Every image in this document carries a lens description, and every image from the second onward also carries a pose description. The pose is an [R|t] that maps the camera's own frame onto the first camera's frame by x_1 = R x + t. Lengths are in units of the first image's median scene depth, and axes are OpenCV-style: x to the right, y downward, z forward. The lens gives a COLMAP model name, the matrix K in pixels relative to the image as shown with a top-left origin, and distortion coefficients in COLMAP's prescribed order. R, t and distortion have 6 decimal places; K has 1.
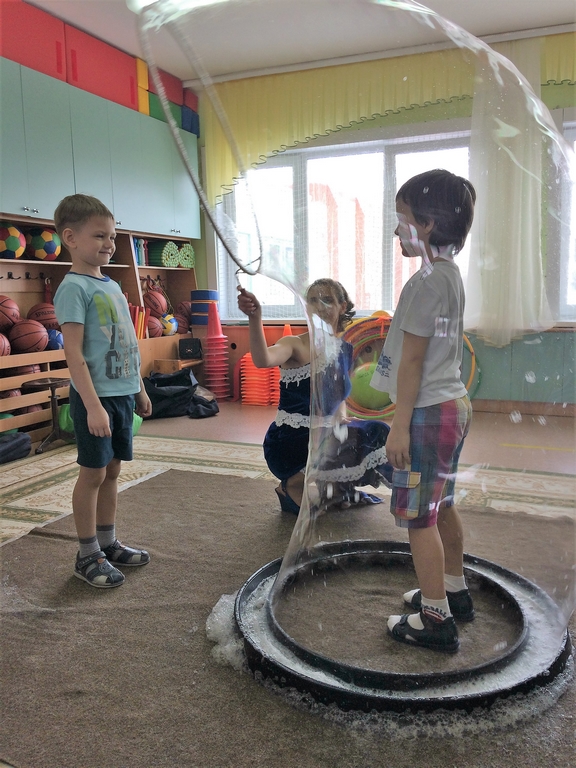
lens RADIAL K [[654.0, 0, 287.7], [0, 654.0, 381.3], [0, 0, 1]] dist [0.137120, -0.201714]
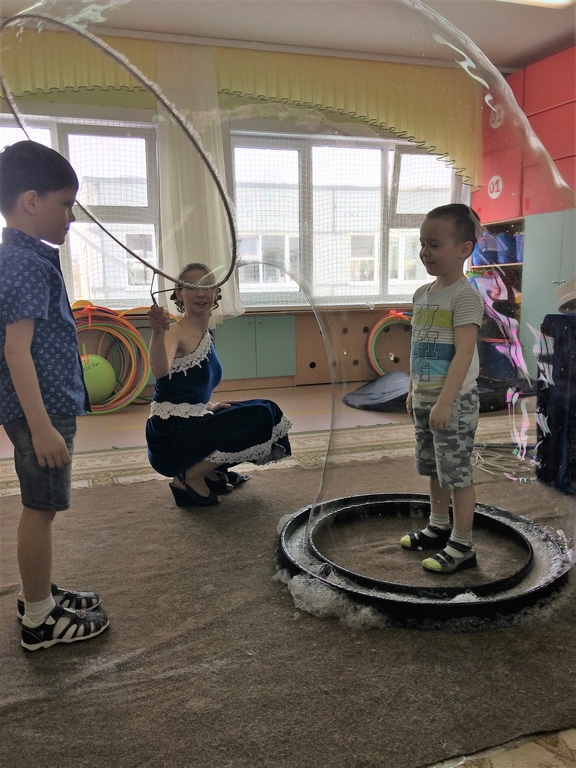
lens RADIAL K [[655.9, 0, 285.4], [0, 655.9, 380.4], [0, 0, 1]] dist [0.133011, -0.195805]
pose [[0.755313, -0.096974, 0.648150, -0.602076], [0.093990, 0.994797, 0.039307, -0.007530], [-0.648589, 0.031230, 0.760498, 0.208625]]
